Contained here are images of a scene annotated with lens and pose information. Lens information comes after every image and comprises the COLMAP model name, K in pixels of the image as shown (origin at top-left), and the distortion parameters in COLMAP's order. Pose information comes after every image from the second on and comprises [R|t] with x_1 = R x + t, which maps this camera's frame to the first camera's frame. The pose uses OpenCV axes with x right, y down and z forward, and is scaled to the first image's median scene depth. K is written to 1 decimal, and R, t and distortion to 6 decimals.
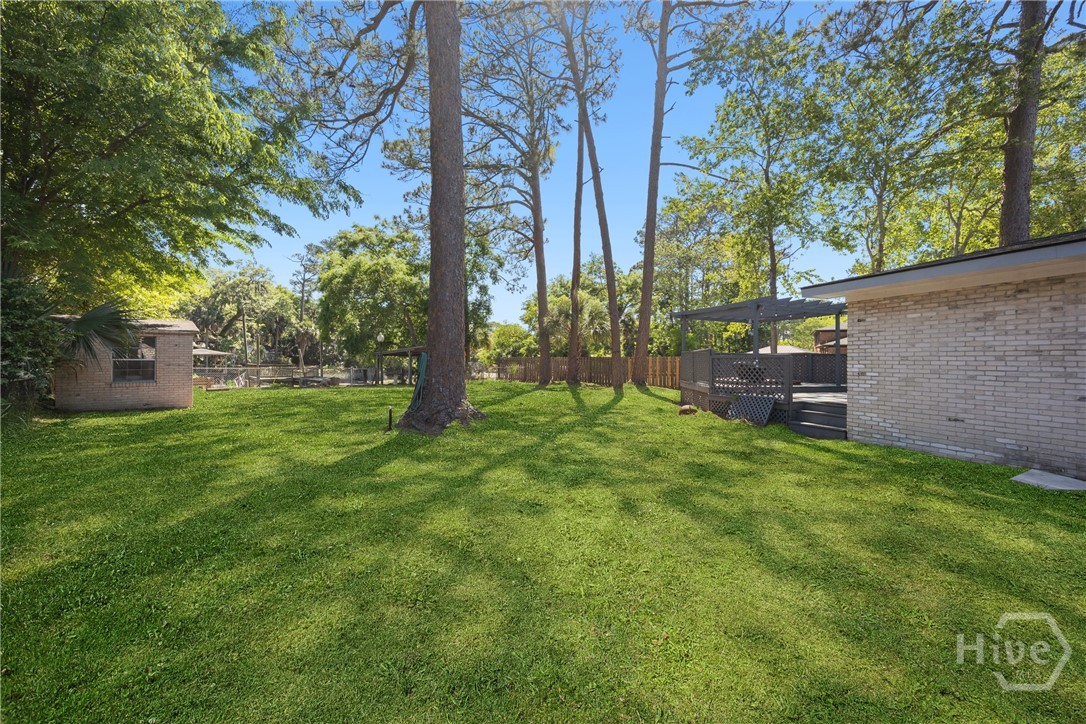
lens RADIAL K [[426.5, 0, 540.9], [0, 426.5, 351.0], [0, 0, 1]] dist [-0.000094, -0.000188]
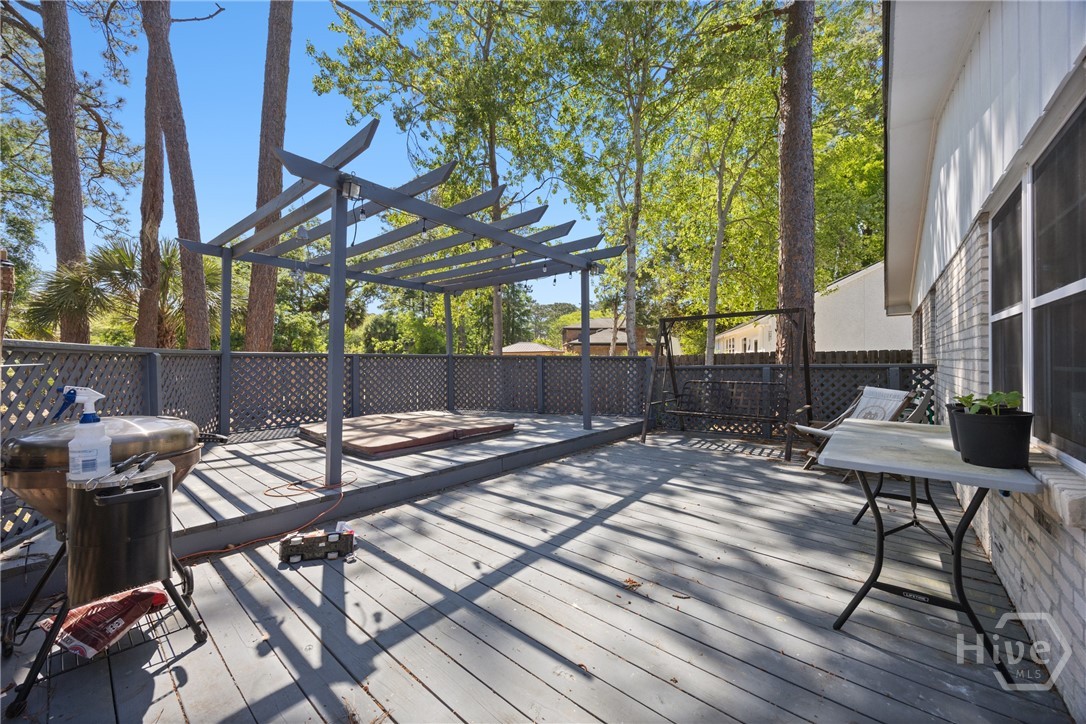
lens RADIAL K [[426.5, 0, 540.9], [0, 426.5, 351.0], [0, 0, 1]] dist [-0.000094, -0.000188]
pose [[0.873398, 0.004834, 0.486983, 0.324930], [-0.006185, 0.999980, 0.001166, 0.001907], [-0.486968, -0.004031, 0.873411, 0.461769]]
